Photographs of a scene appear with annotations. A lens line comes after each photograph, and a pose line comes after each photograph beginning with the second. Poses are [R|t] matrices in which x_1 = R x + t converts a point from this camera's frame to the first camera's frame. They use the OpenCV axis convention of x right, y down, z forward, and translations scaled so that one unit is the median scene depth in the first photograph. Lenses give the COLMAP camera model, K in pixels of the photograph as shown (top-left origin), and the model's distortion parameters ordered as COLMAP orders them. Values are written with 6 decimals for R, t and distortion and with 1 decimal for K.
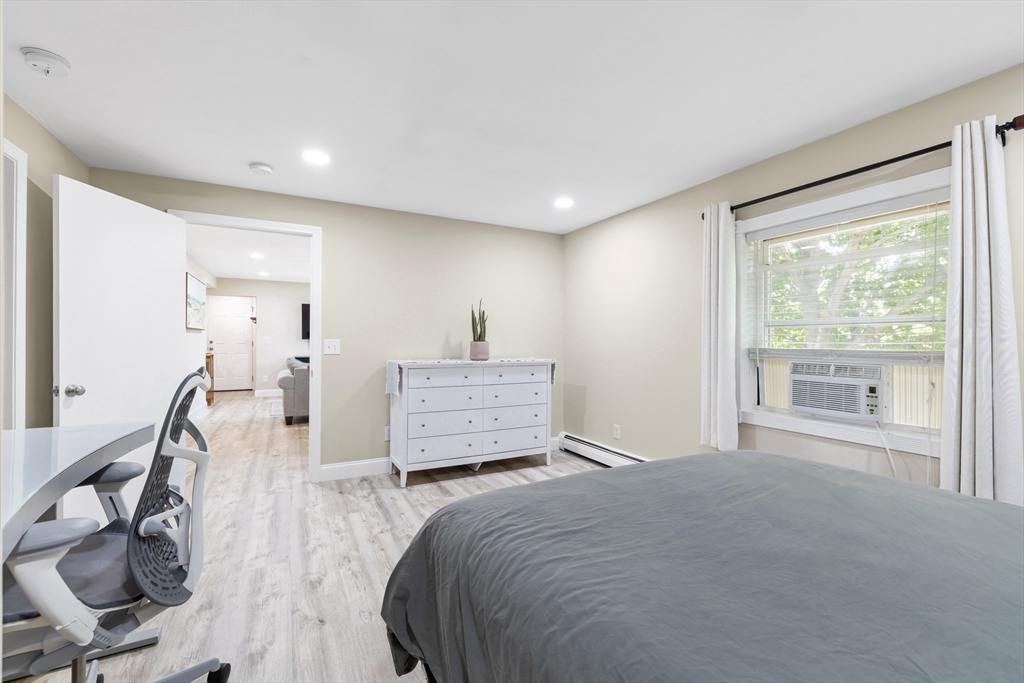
lens RADIAL K [[432.6, 0, 511.7], [0, 432.6, 346.5], [0, 0, 1]] dist [0.000667, -0.000281]
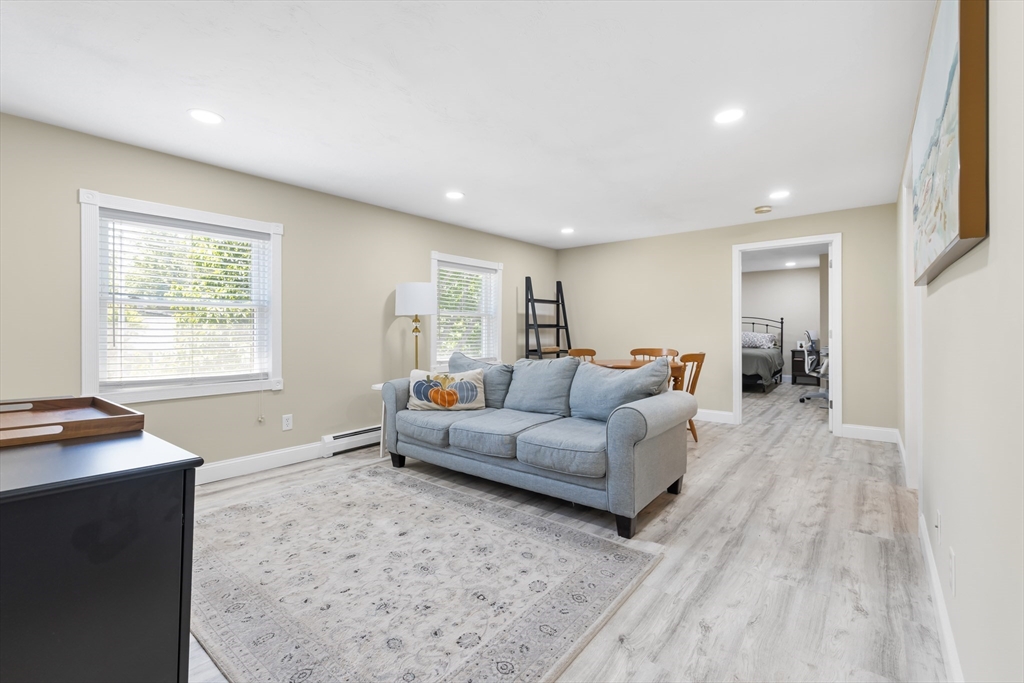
lens RADIAL K [[432.6, 0, 502.2], [0, 432.6, 329.2], [0, 0, 1]] dist [0.000667, -0.000281]
pose [[-0.378825, -0.005316, 0.925453, -2.184478], [0.004548, 0.999961, 0.007605, -0.015065], [-0.925457, 0.007090, -0.378786, 3.334923]]
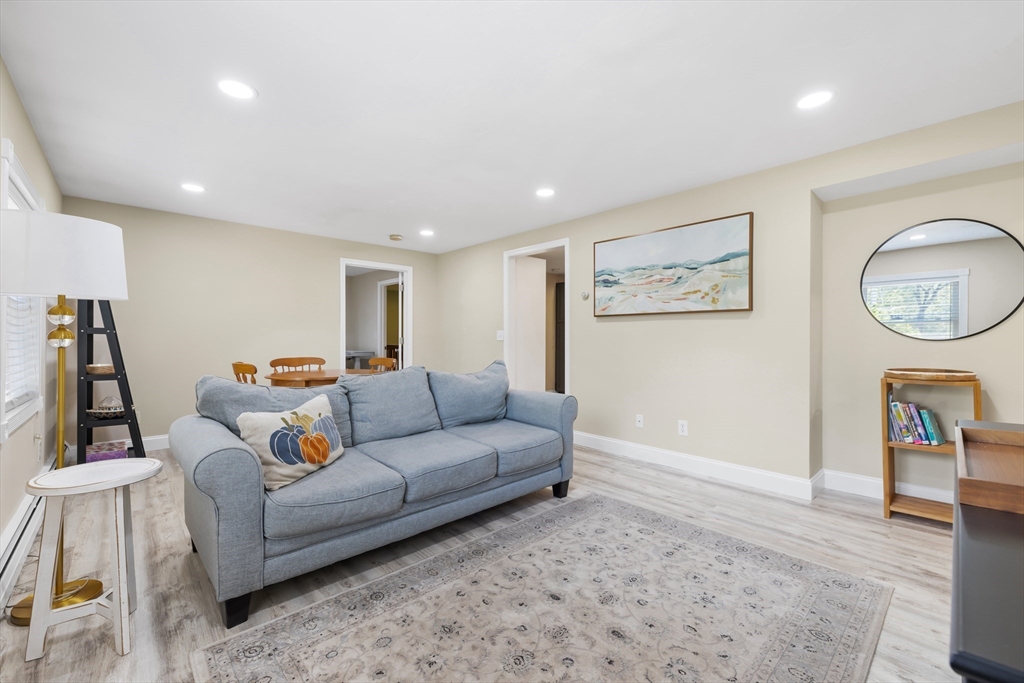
lens RADIAL K [[432.6, 0, 505.9], [0, 432.6, 341.5], [0, 0, 1]] dist [0.000667, -0.000281]
pose [[-0.970468, -0.009681, -0.241036, -0.967751], [-0.012466, 0.999872, 0.010031, -0.001745], [0.240908, 0.012740, -0.970464, 3.868358]]
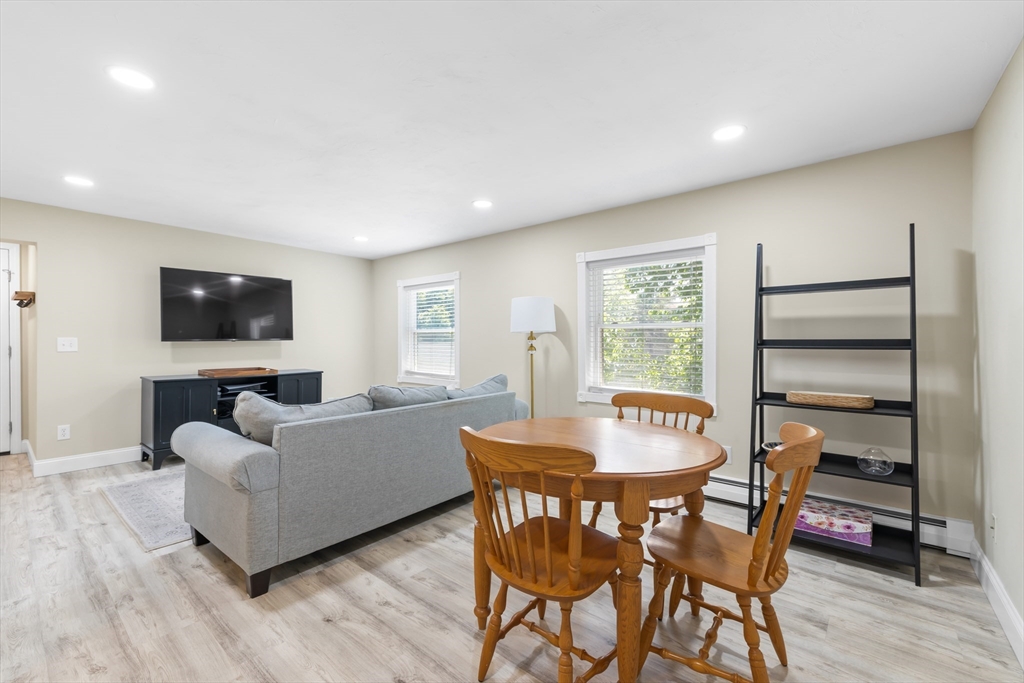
lens RADIAL K [[432.6, 0, 507.4], [0, 432.6, 338.4], [0, 0, 1]] dist [0.000667, -0.000281]
pose [[0.924339, -0.005106, 0.381537, -1.134401], [0.008550, 0.999937, -0.007333, -0.025337], [-0.381475, 0.010041, 0.924324, 1.504887]]
